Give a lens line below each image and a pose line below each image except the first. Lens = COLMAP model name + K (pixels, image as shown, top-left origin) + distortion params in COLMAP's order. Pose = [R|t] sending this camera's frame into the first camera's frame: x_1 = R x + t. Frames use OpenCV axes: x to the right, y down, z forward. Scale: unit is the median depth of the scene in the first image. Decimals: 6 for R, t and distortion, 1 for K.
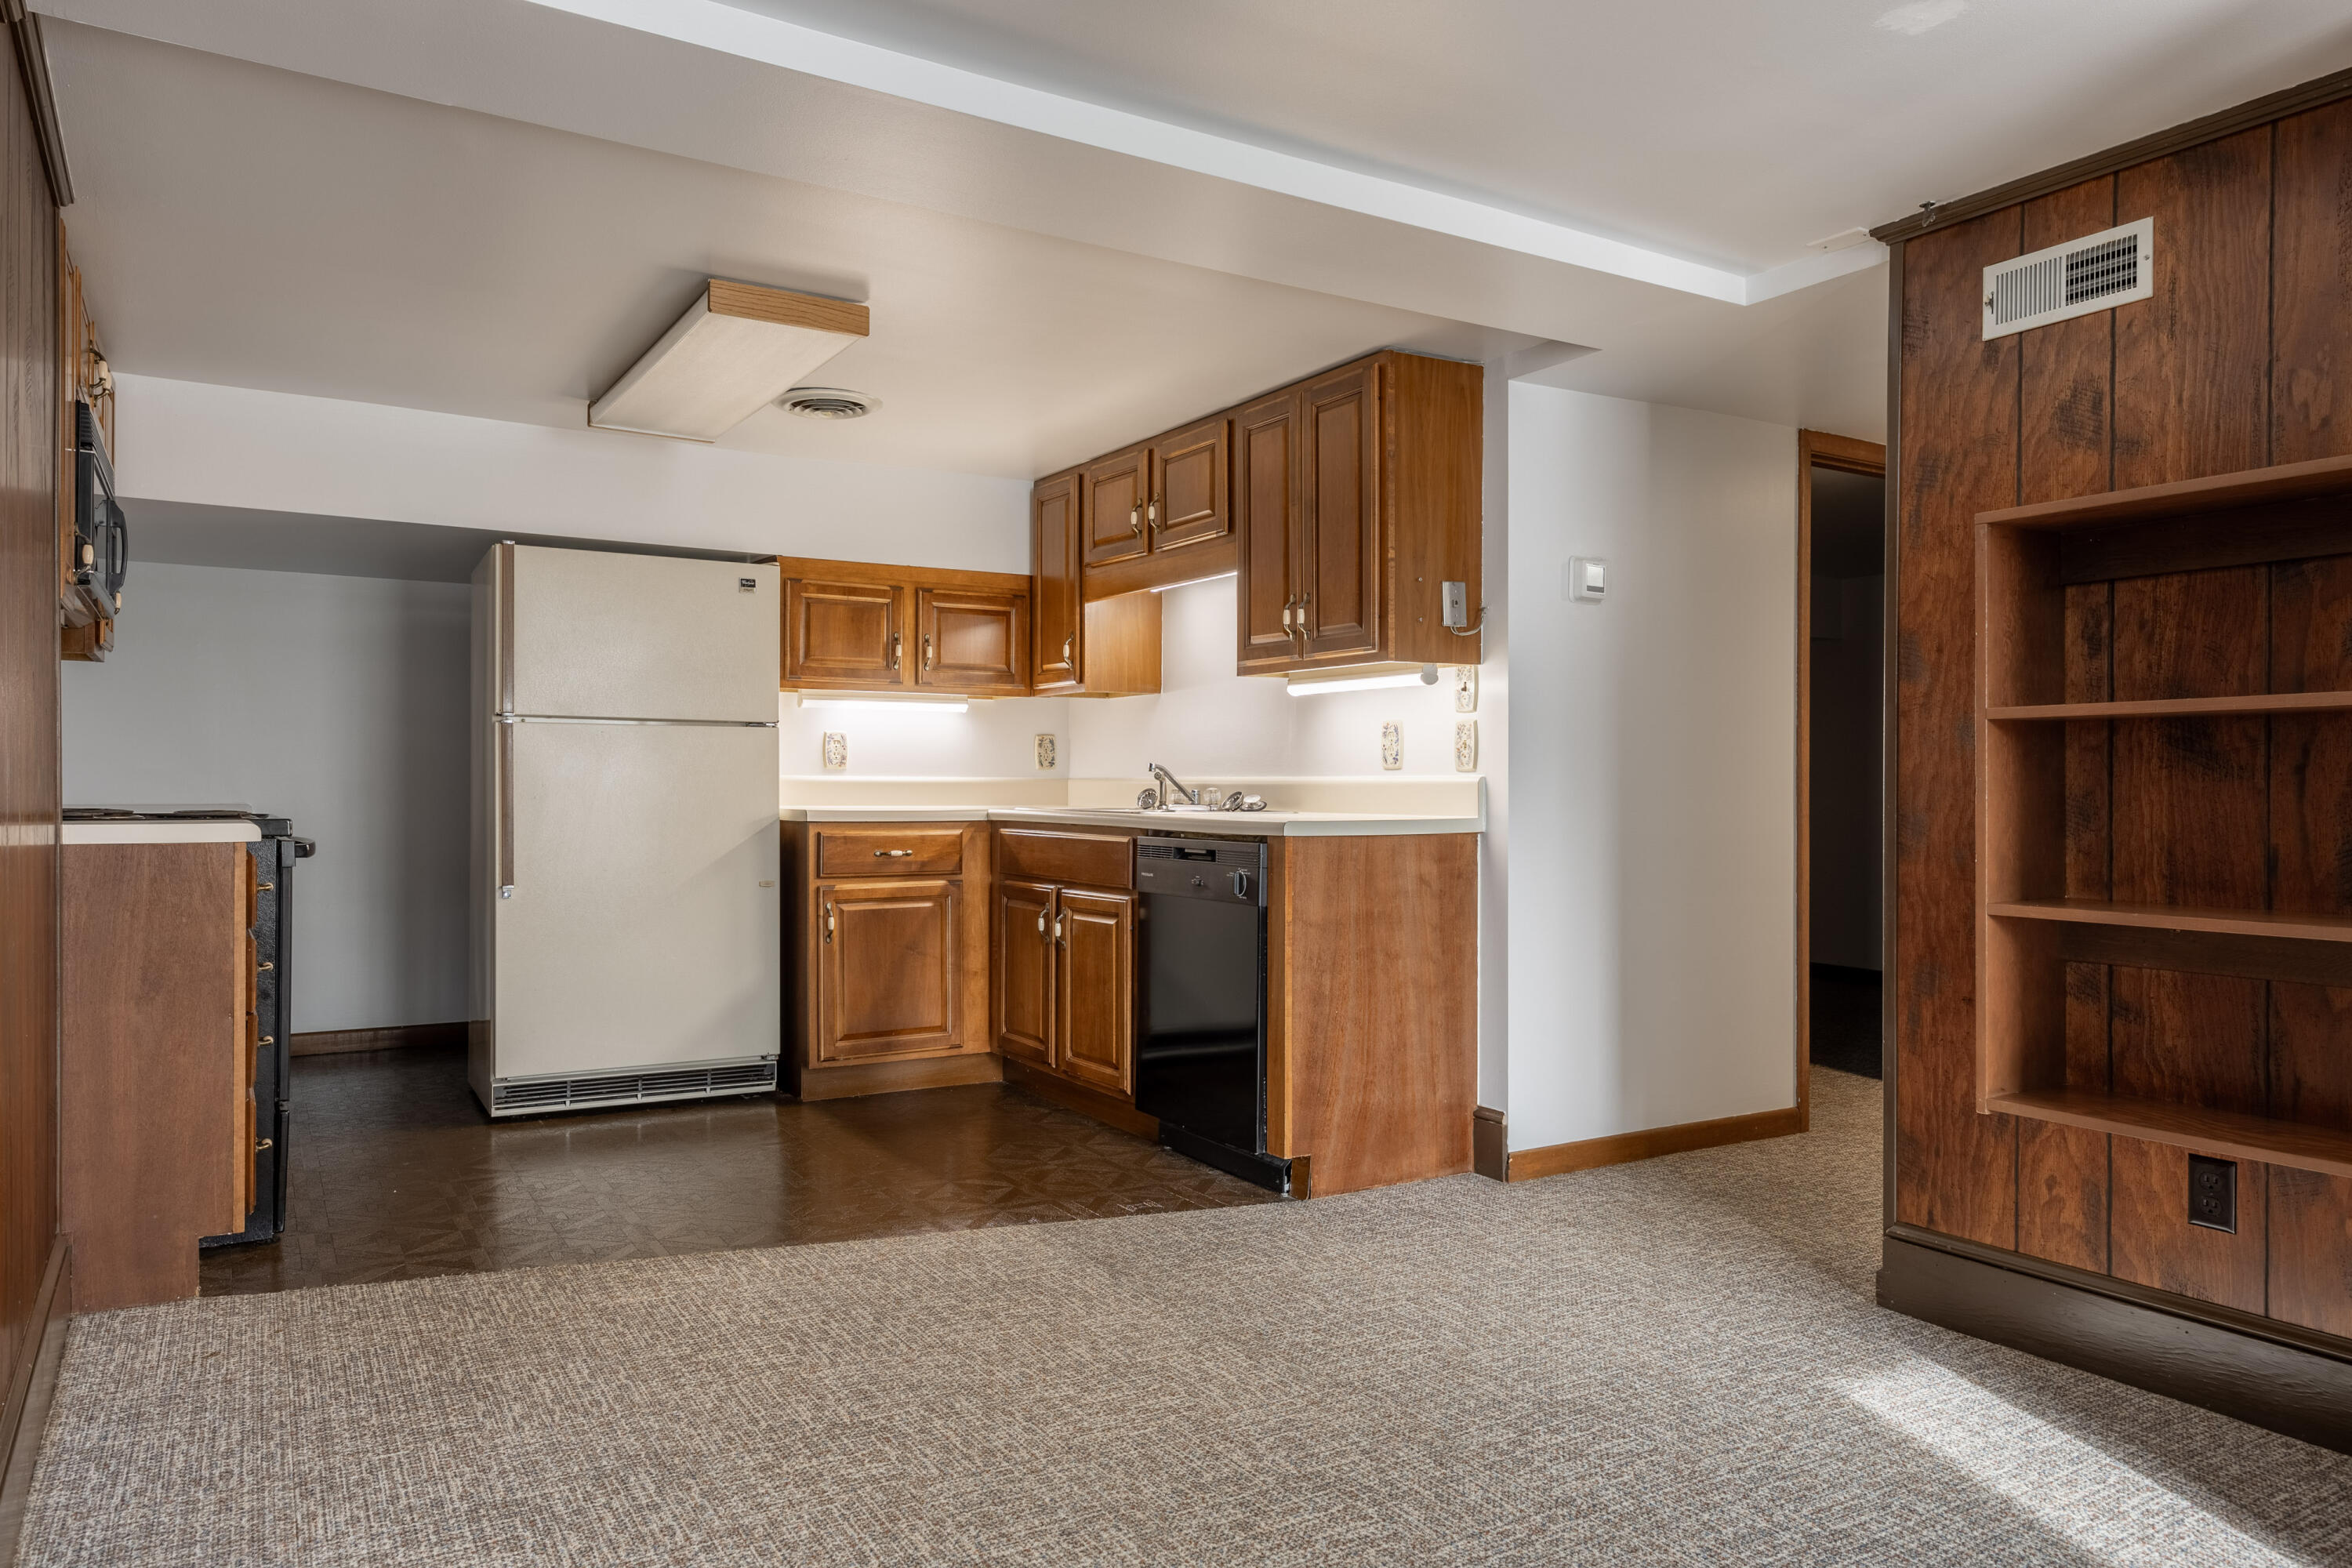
lens RADIAL K [[1555.4, 0, 1176.8], [0, 1555.4, 789.0], [0, 0, 1]] dist [0.008417, 0.000113]
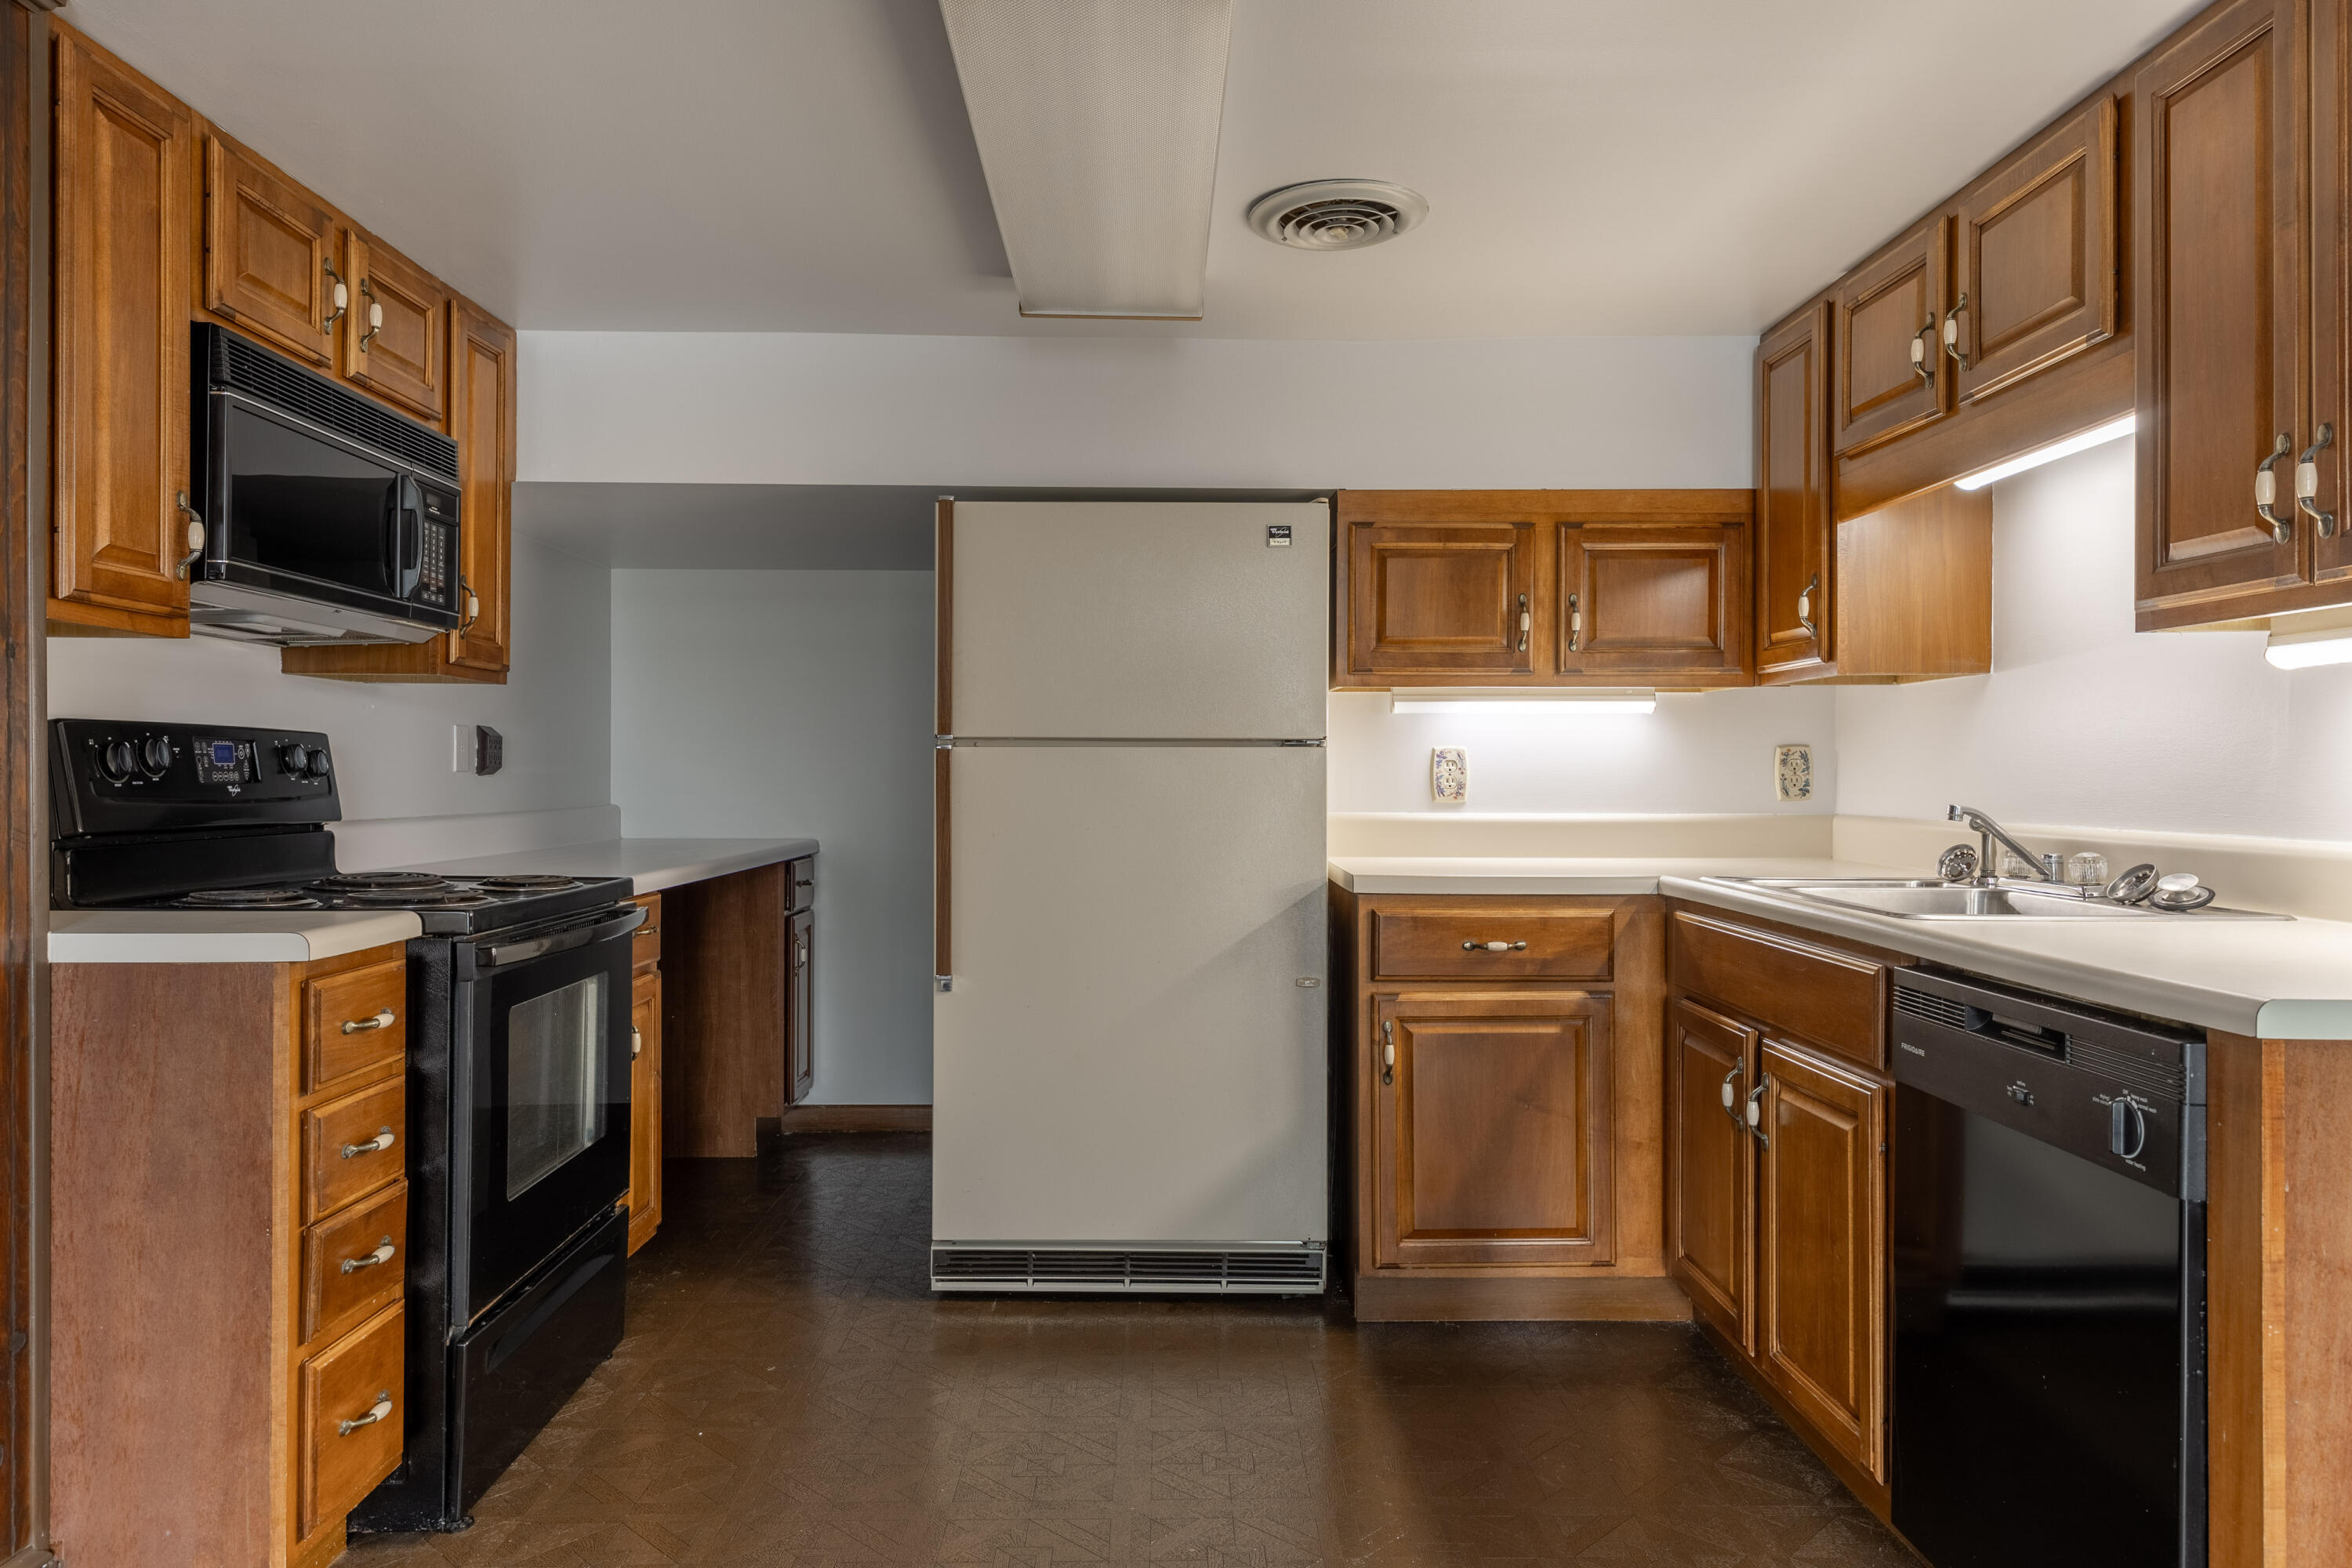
lens RADIAL K [[1555.4, 0, 1177.2], [0, 1555.4, 782.7], [0, 0, 1]] dist [0.008417, 0.000113]
pose [[0.859920, -0.000178, -0.510428, 0.027563], [0.000684, 0.999999, 0.000802, -0.025092], [0.510428, -0.001039, 0.859920, 0.404346]]
